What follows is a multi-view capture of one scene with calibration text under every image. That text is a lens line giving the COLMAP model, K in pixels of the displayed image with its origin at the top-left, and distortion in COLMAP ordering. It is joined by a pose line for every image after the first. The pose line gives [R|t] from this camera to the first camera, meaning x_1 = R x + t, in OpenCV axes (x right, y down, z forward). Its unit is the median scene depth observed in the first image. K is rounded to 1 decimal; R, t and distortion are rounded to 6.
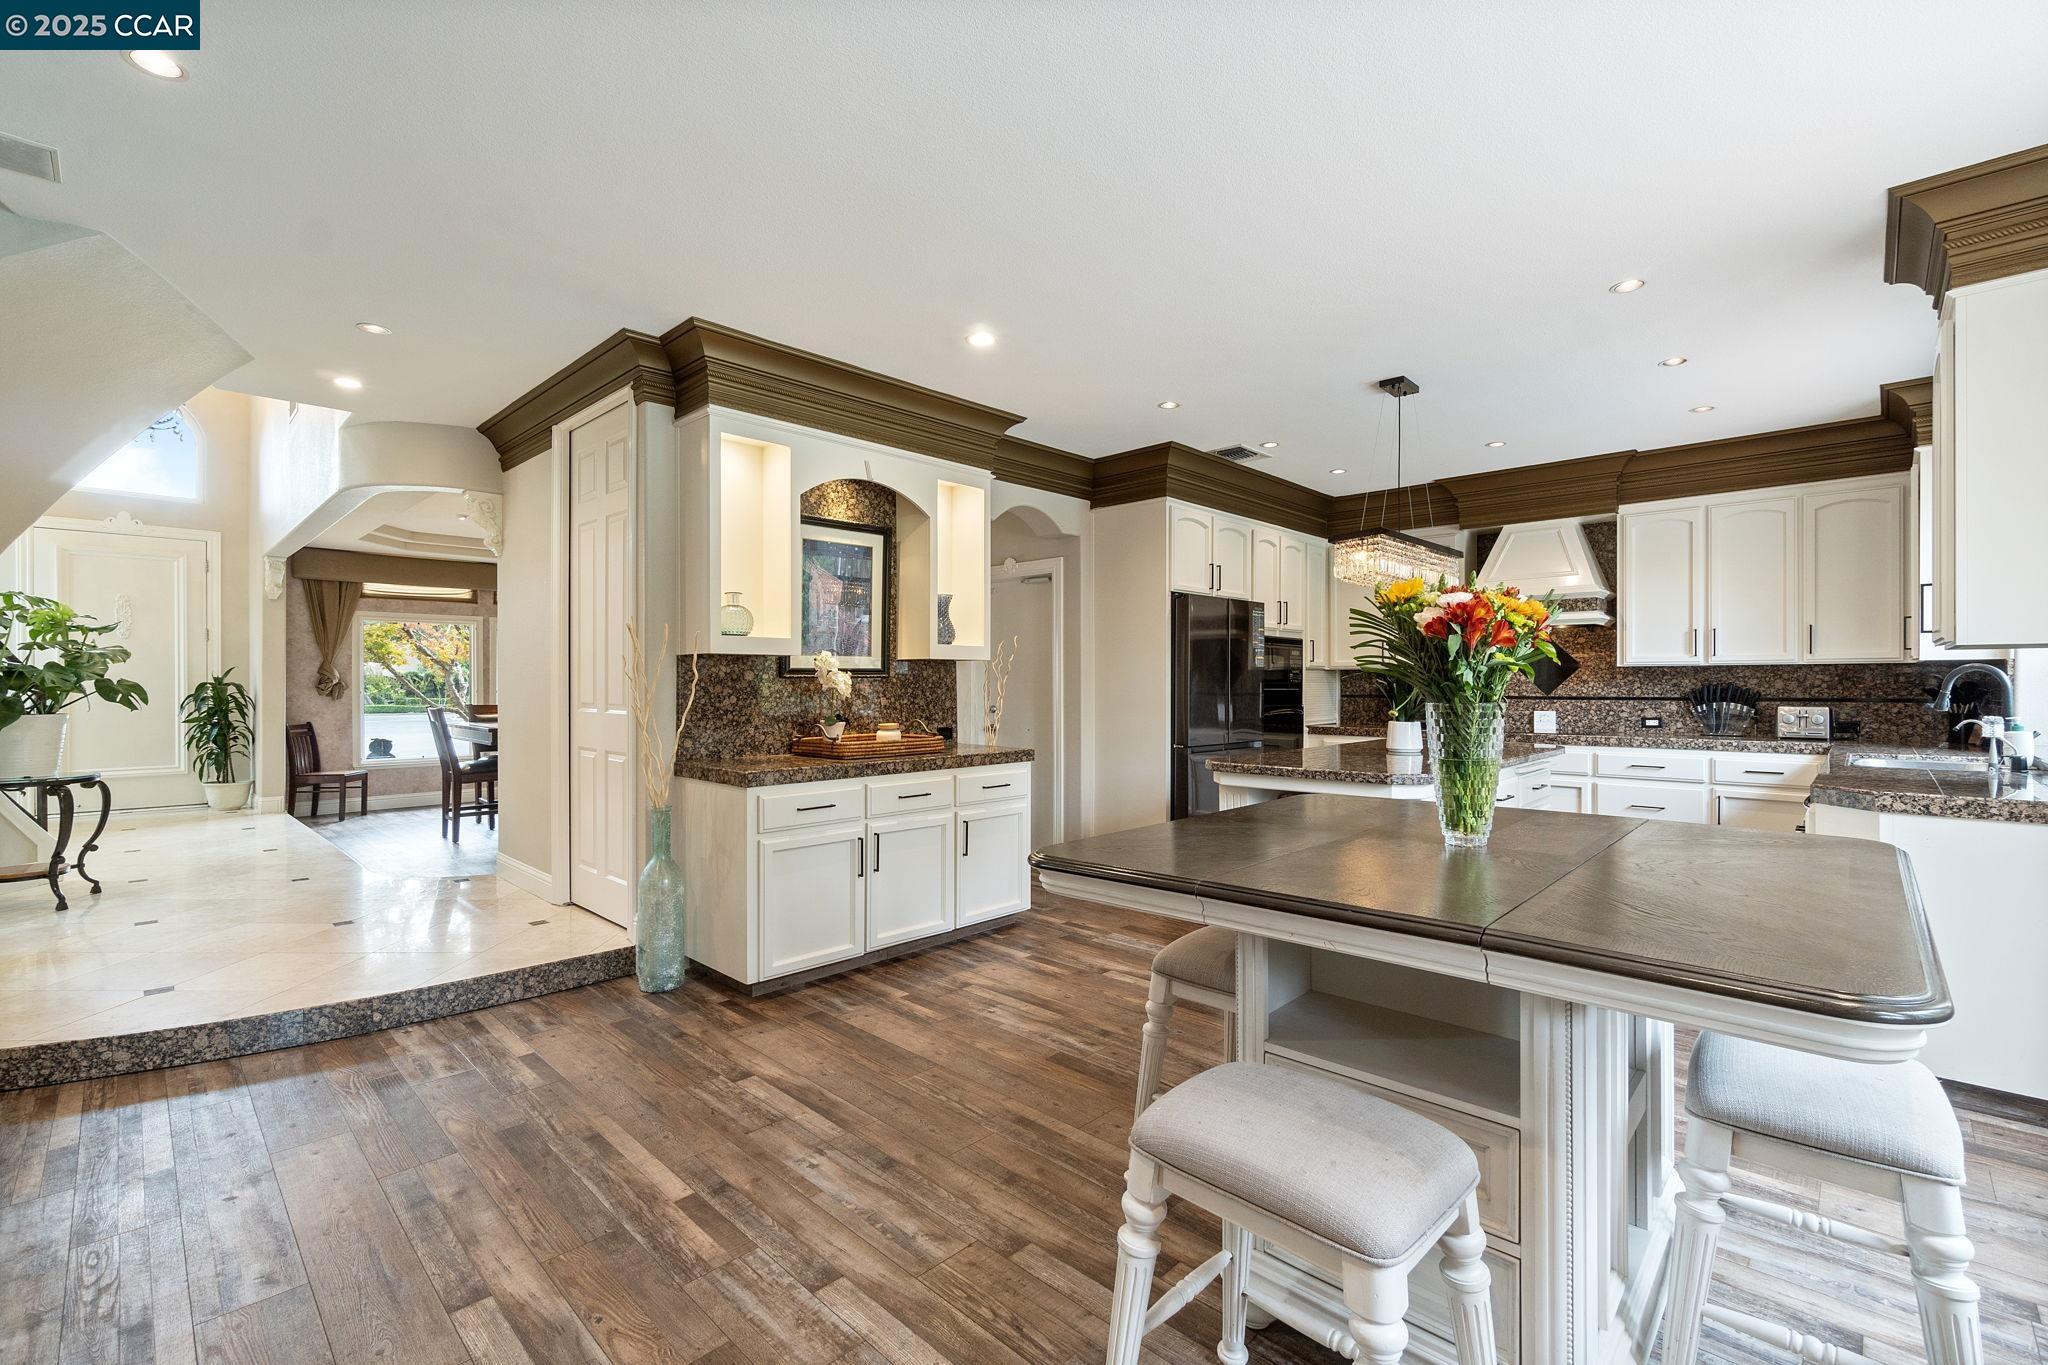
lens RADIAL K [[890.9, 0, 1024.0], [0, 890.9, 682.5], [0, 0, 1]] dist [0.001297, -0.000001]
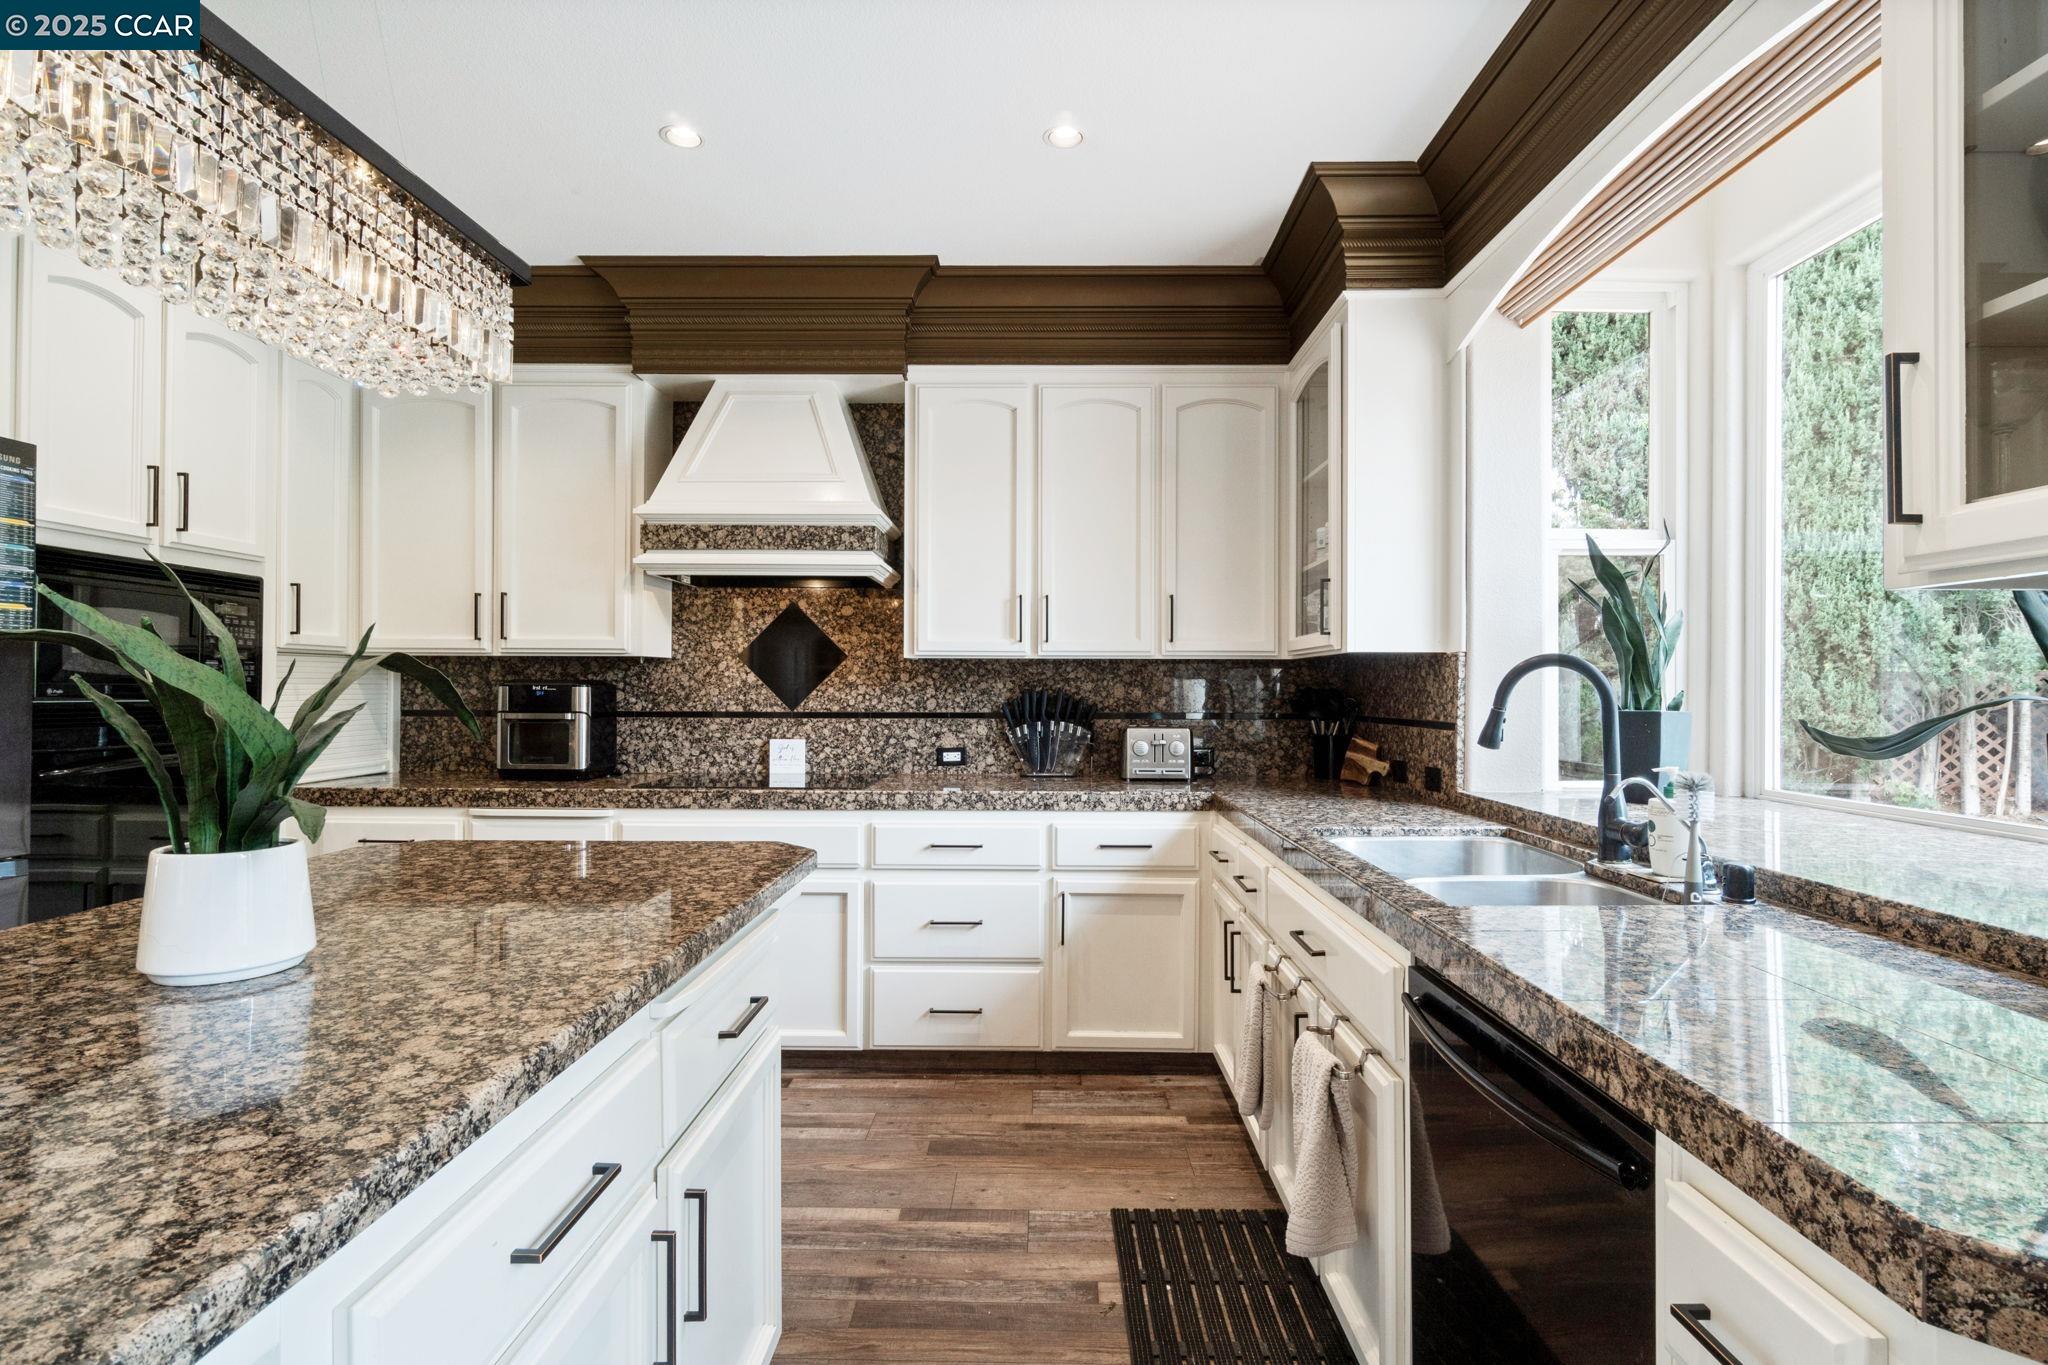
lens RADIAL K [[890.9, 0, 1024.0], [0, 890.9, 682.5], [0, 0, 1]] dist [0.001297, -0.000001]
pose [[0.719536, 0.008424, 0.694404, 0.341542], [-0.005506, 0.999964, -0.006426, 0.000285], [-0.694433, 0.000800, 0.719557, 0.560020]]
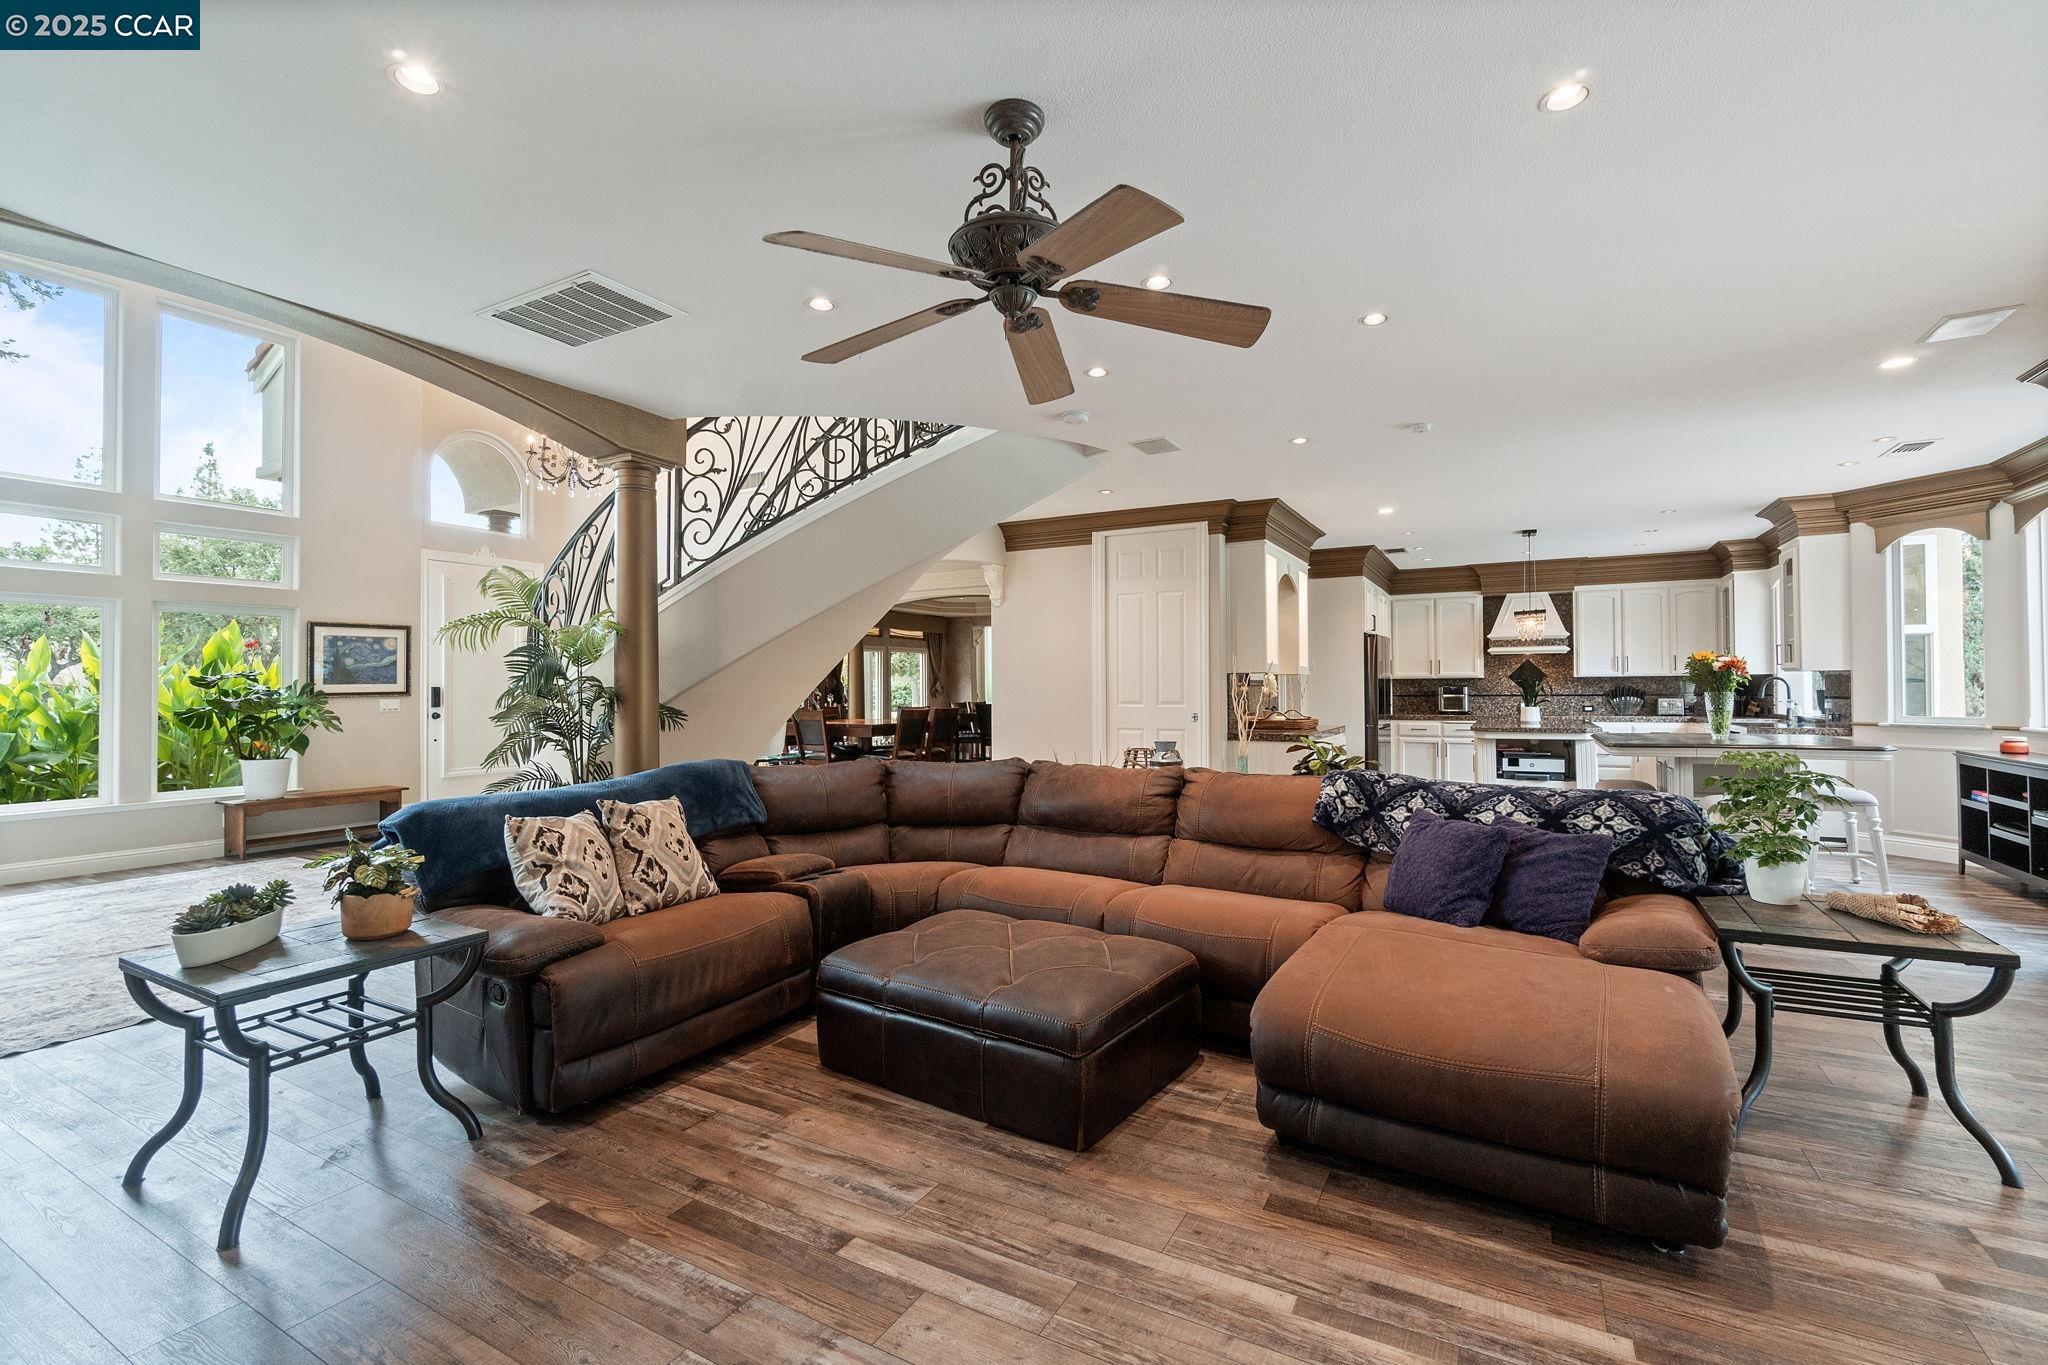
lens RADIAL K [[869.0, 0, 1049.6], [0, 869.0, 694.0], [0, 0, 1]] dist [0.001627, 0.000093]
pose [[0.961705, -0.012028, 0.273821, -0.813779], [0.010410, 0.999919, 0.007361, -0.008486], [-0.273887, -0.004229, 0.961753, -0.376179]]
